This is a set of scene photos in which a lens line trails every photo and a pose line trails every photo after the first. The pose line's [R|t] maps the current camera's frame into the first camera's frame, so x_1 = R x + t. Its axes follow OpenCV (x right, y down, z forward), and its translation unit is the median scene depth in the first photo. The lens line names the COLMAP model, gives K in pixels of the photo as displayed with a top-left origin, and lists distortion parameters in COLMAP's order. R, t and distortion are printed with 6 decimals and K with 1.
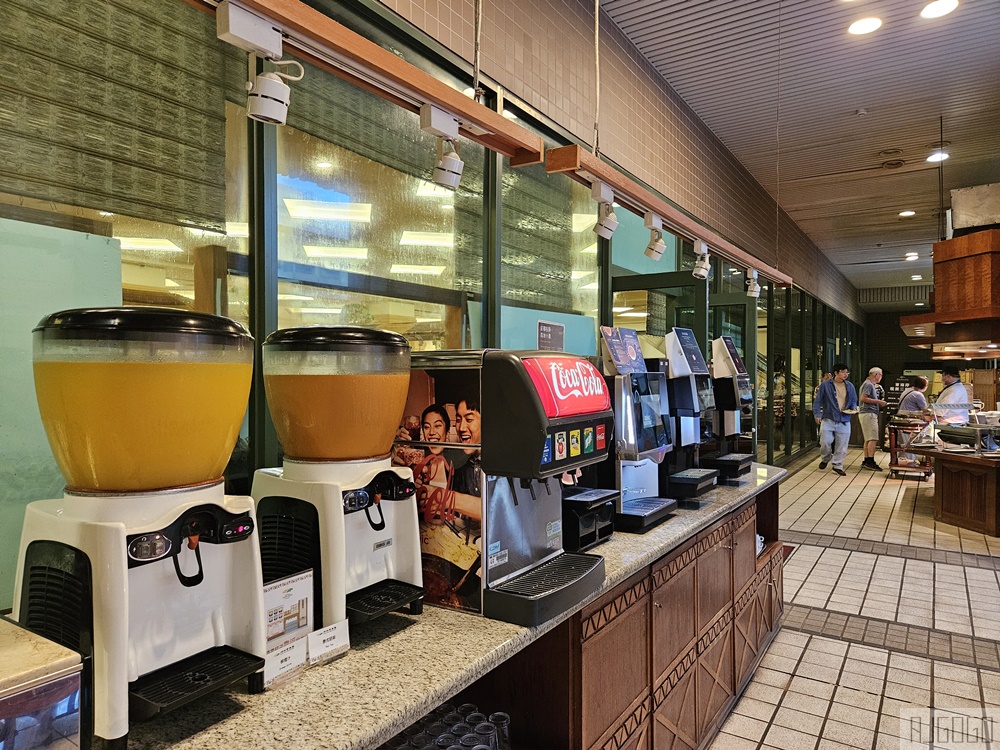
lens RADIAL K [[667.1, 0, 504.5], [0, 667.1, 374.8], [0, 0, 1]] dist [0.030663, -0.005900]
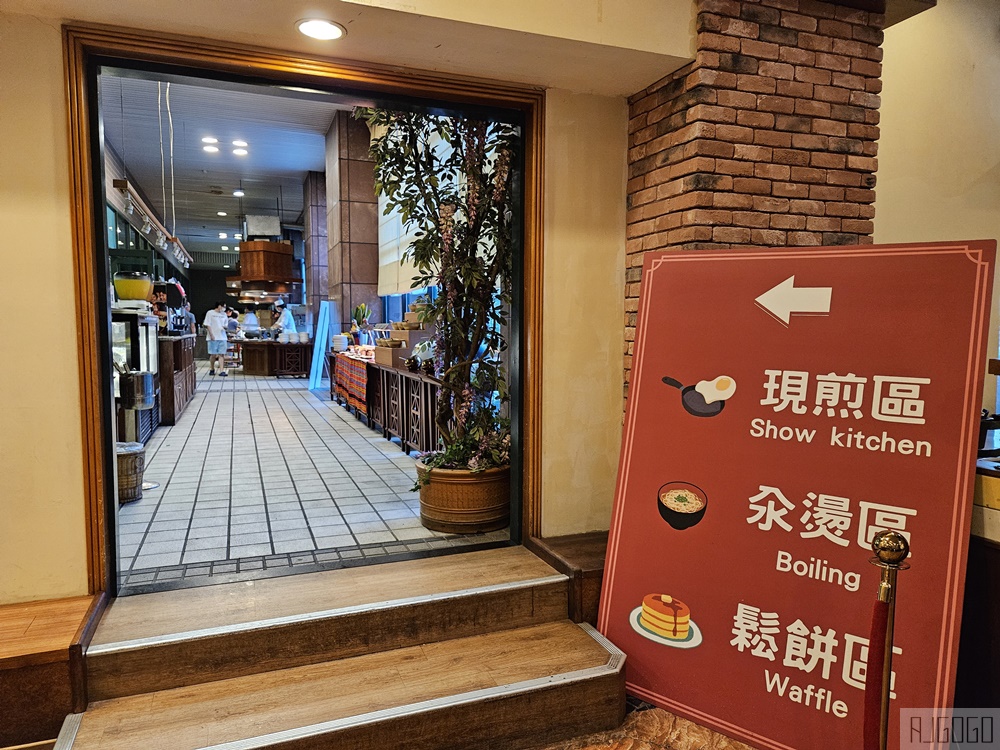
lens RADIAL K [[667.1, 0, 498.9], [0, 667.1, 384.2], [0, 0, 1]] dist [0.030663, -0.005900]
pose [[0.586560, -0.064021, 0.807371, -0.565463], [-0.005148, 0.996556, 0.082762, 0.062870], [-0.809889, -0.052701, 0.584210, -0.837116]]
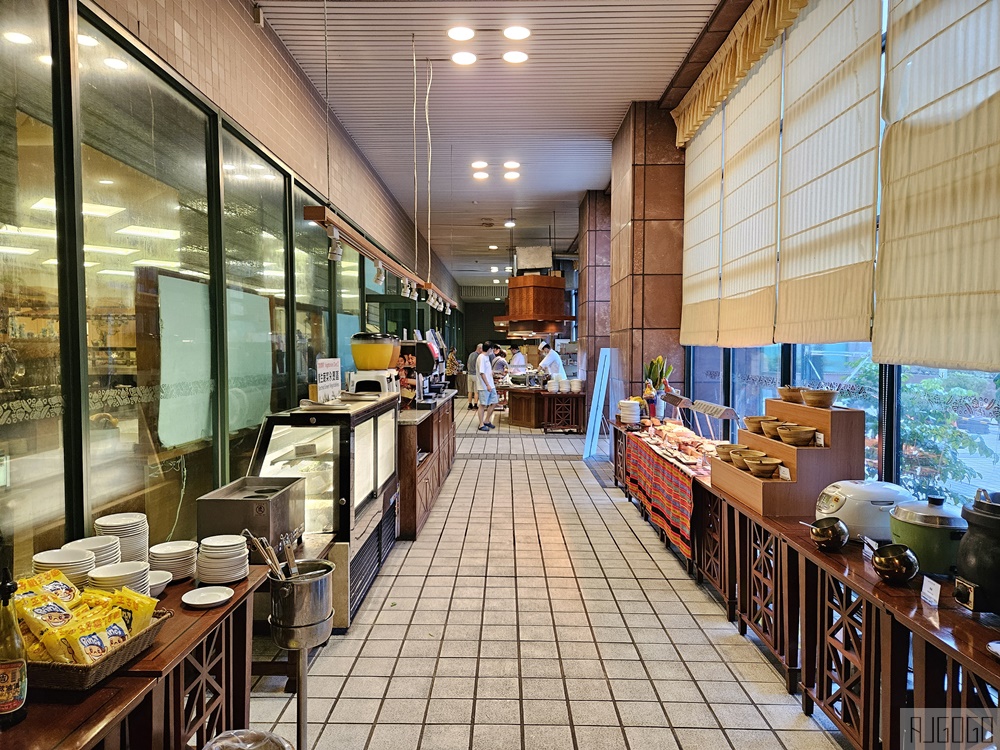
lens RADIAL K [[667.1, 0, 495.8], [0, 667.1, 375.7], [0, 0, 1]] dist [0.030663, -0.005900]
pose [[0.849591, -0.021342, 0.527010, -0.355179], [0.000554, 0.999217, 0.039573, 0.002766], [-0.527442, -0.033329, 0.848937, -0.529769]]
